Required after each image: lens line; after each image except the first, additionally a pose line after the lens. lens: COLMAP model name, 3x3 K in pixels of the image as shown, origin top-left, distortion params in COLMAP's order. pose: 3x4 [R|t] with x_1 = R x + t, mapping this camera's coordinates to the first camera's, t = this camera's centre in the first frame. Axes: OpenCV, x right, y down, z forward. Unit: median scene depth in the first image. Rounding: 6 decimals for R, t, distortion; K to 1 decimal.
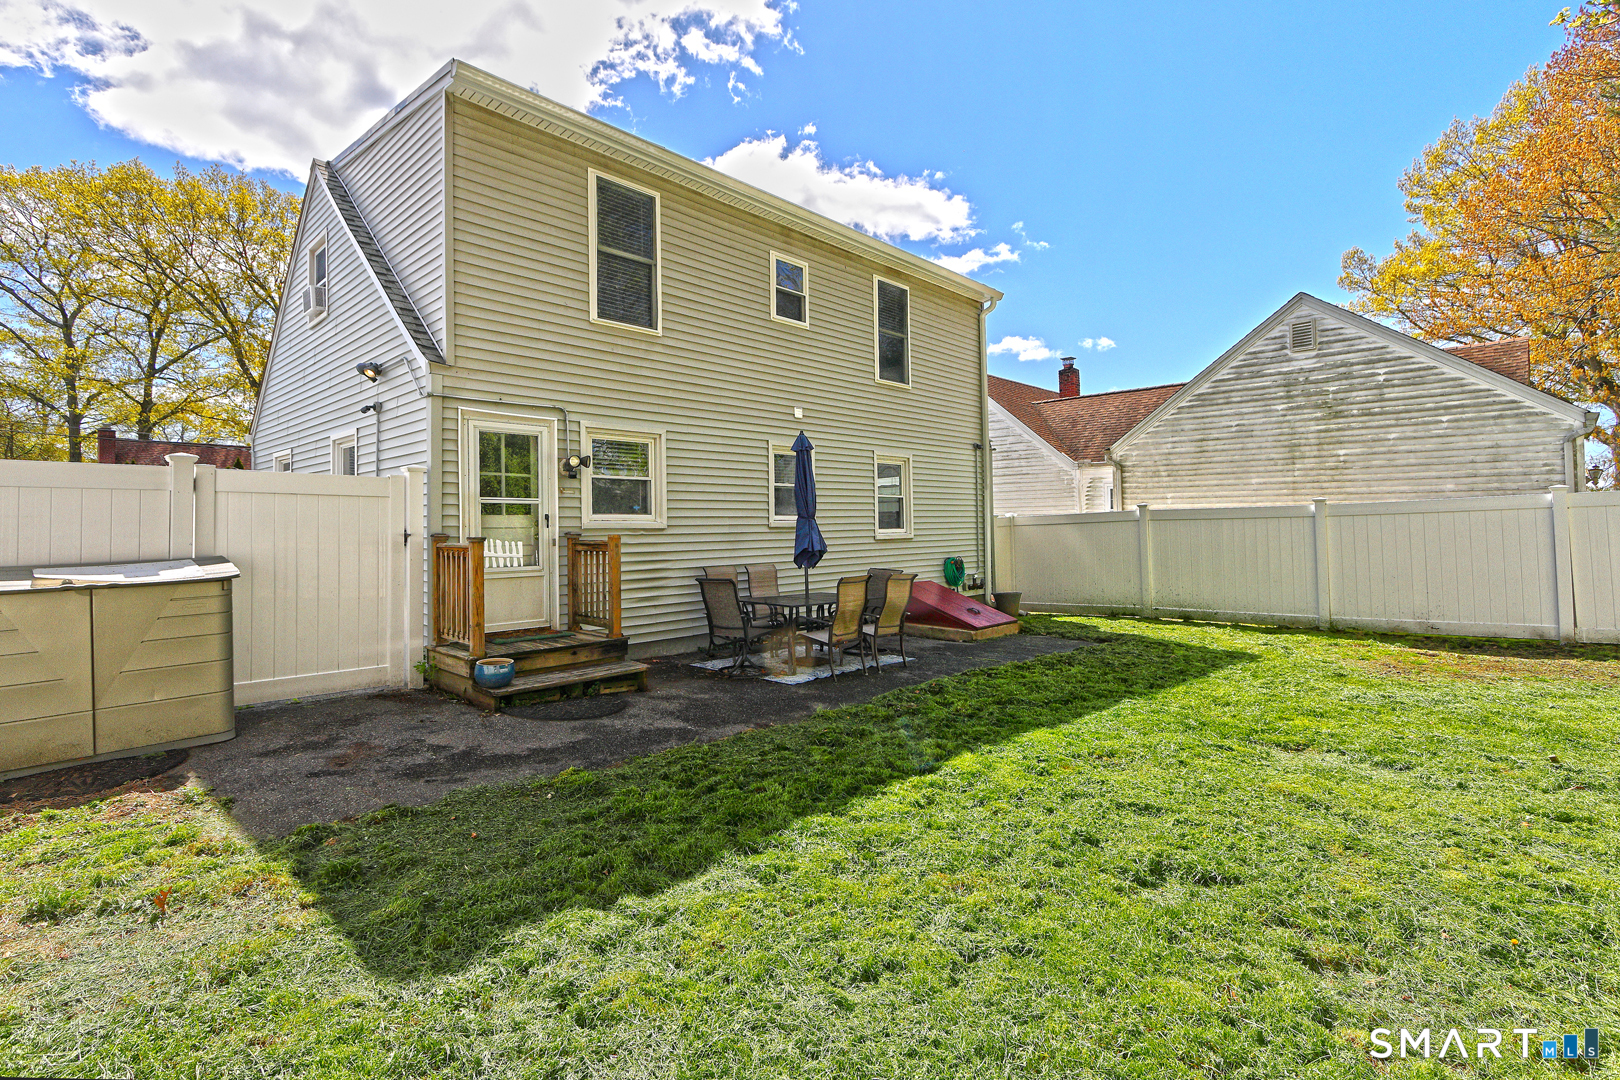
lens RADIAL K [[736.3, 0, 805.8], [0, 736.3, 488.5], [0, 0, 1]] dist [-0.011388, -0.000166]
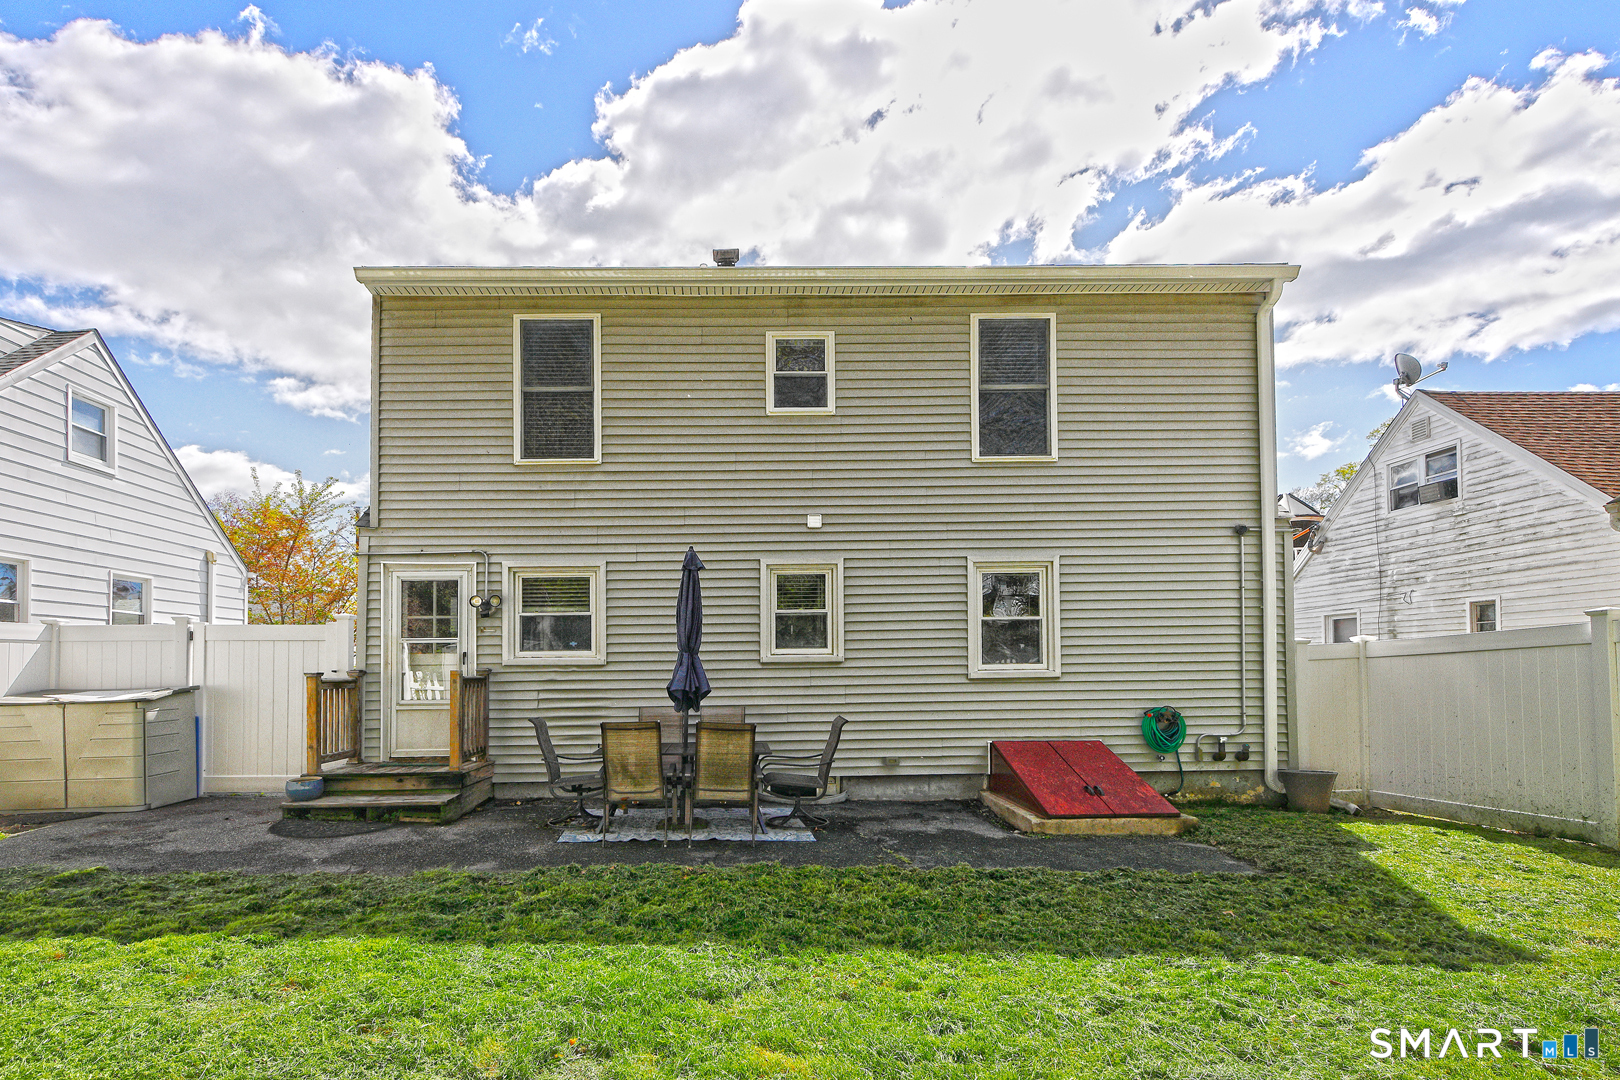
lens RADIAL K [[749.8, 0, 807.9], [0, 749.8, 644.8], [0, 0, 1]] dist [-0.000335, -0.000063]
pose [[0.719328, -0.027362, -0.694132, 0.713860], [0.042128, 0.999103, 0.004273, 0.037895], [0.693392, -0.032316, 0.719835, 0.512529]]
